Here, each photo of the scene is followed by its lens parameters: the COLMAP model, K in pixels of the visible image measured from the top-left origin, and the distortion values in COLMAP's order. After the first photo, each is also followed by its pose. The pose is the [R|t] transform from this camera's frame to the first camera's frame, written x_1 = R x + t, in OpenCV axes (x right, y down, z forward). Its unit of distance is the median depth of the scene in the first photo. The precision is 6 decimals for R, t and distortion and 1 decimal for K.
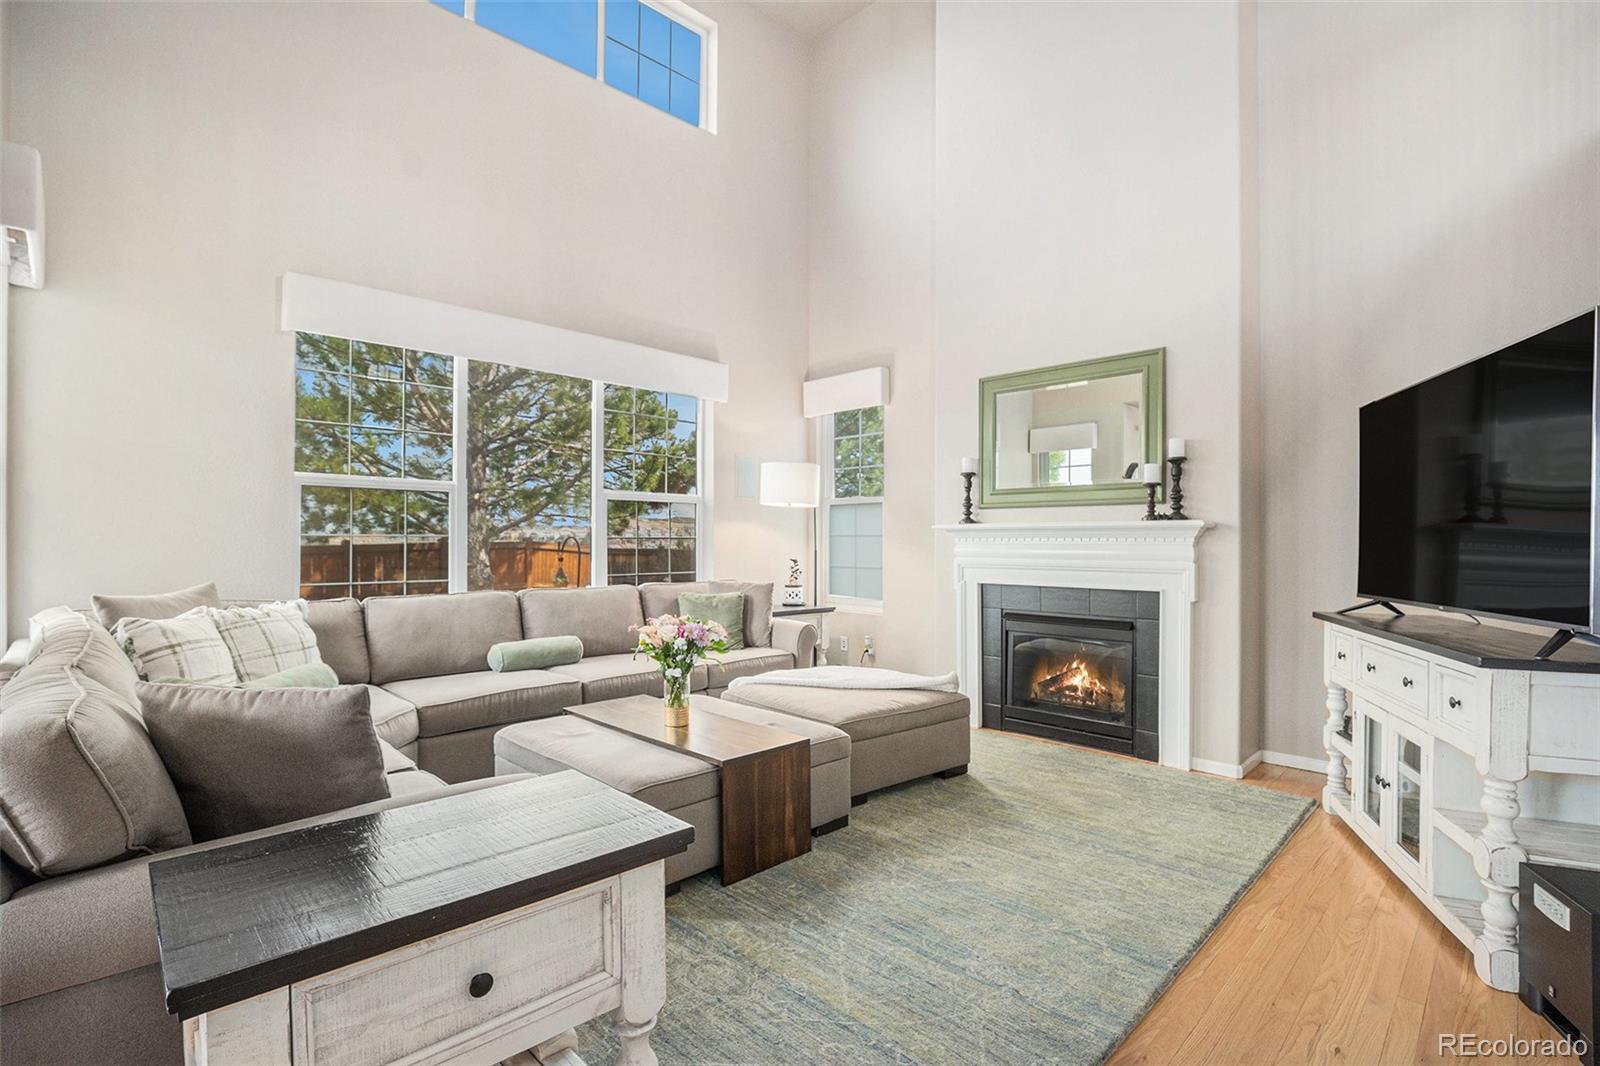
lens RADIAL K [[746.3, 0, 799.5], [0, 746.3, 543.9], [0, 0, 1]] dist [-0.012324, 0.000813]
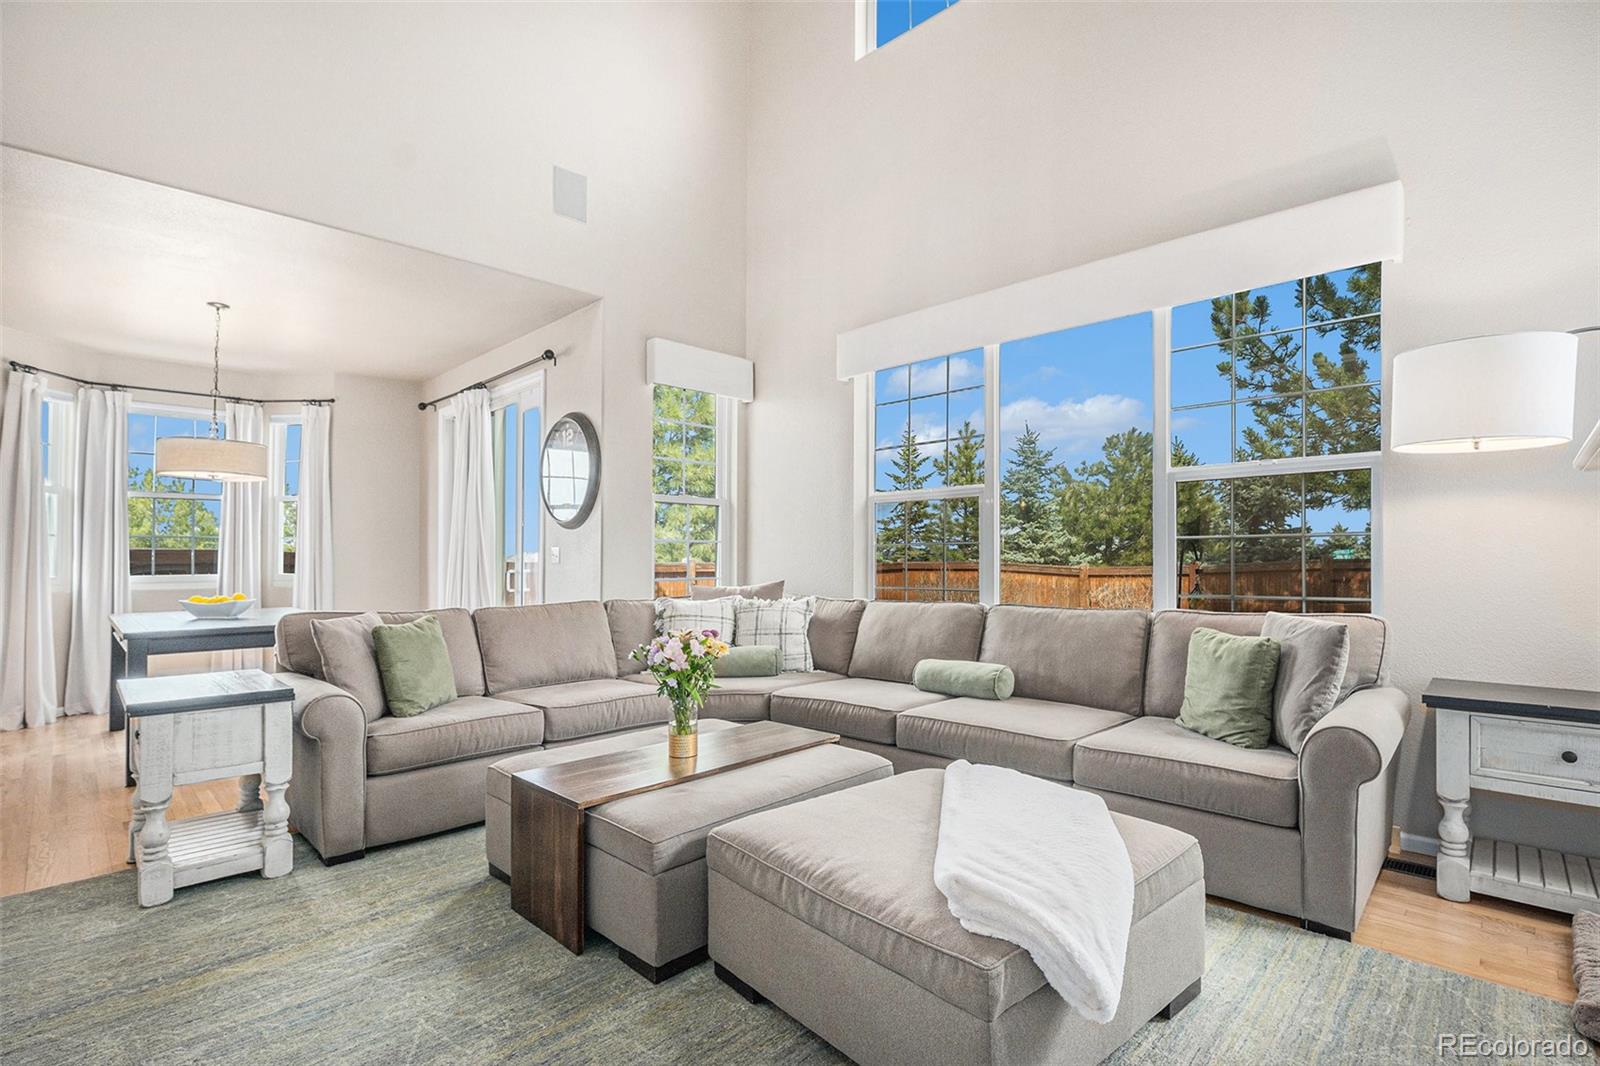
lens RADIAL K [[746.3, 0, 796.4], [0, 746.3, 543.5], [0, 0, 1]] dist [-0.012324, 0.000813]
pose [[0.006775, -0.028214, -0.999579, 0.510587], [0.010074, 0.999553, -0.028145, 0.013849], [0.999926, -0.009879, 0.007056, 0.801073]]
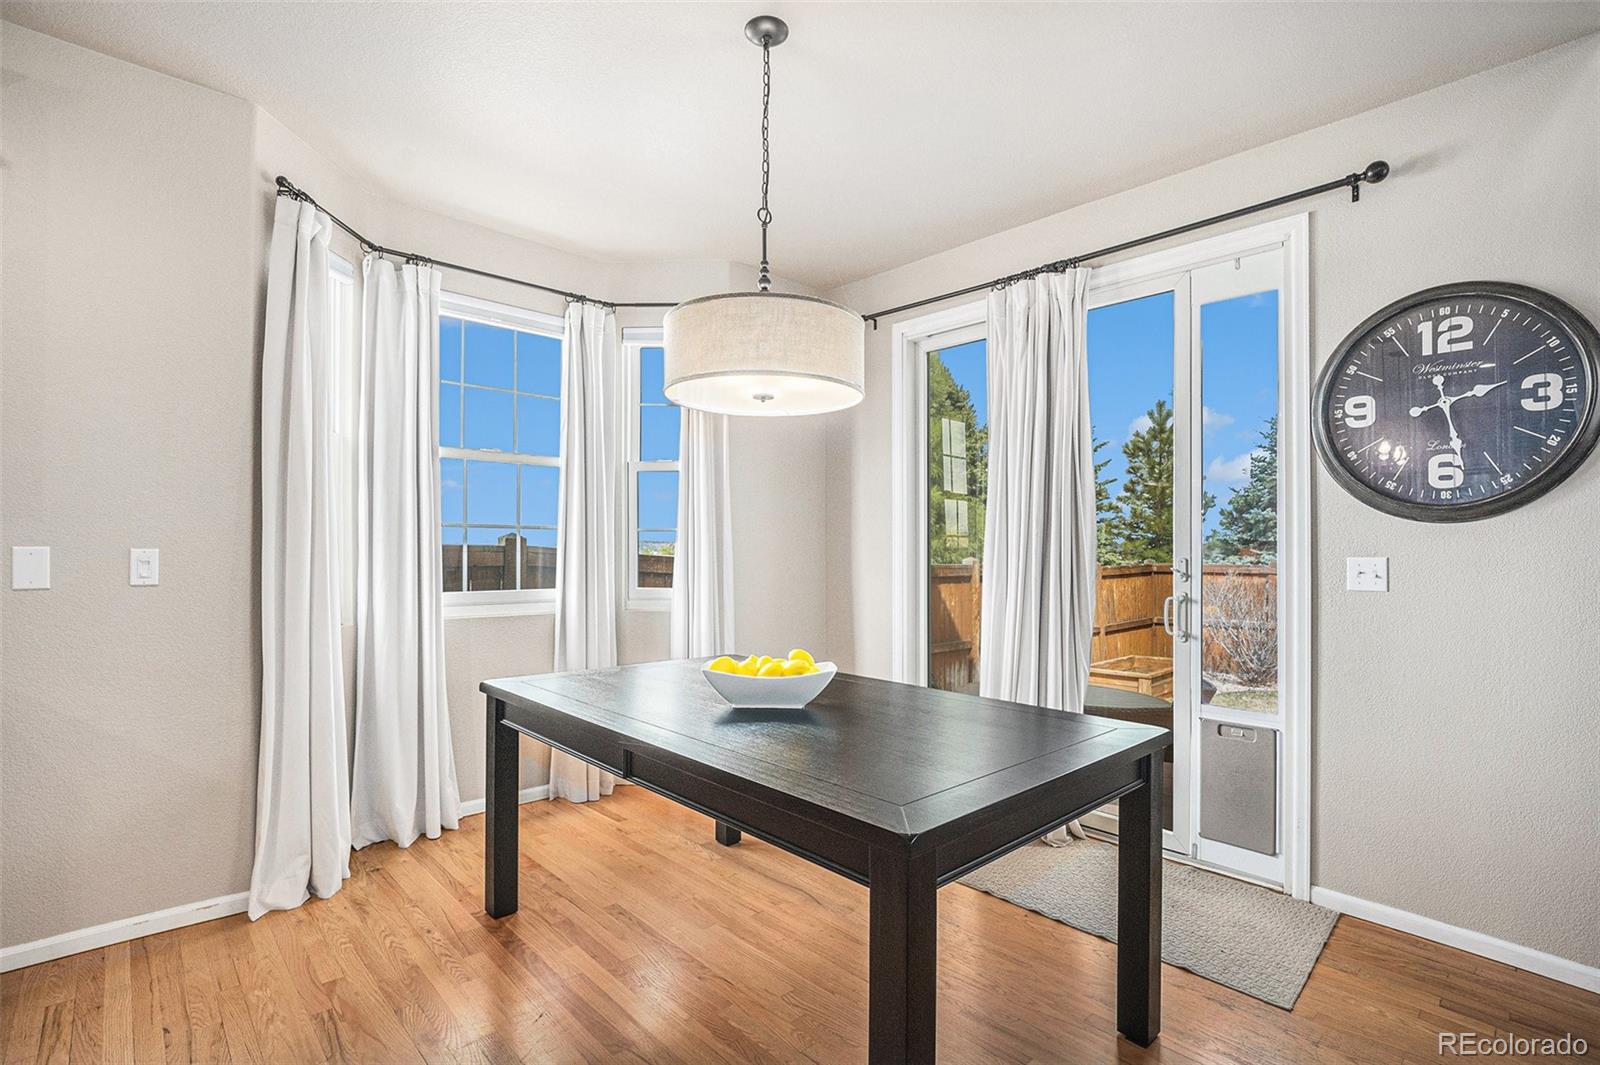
lens RADIAL K [[746.3, 0, 812.3], [0, 746.3, 552.3], [0, 0, 1]] dist [-0.012324, 0.000813]
pose [[-0.010643, -0.005286, -0.999929, 0.347124], [-0.004001, 0.999978, -0.005243, 0.005096], [0.999935, 0.003945, -0.010664, 0.575669]]
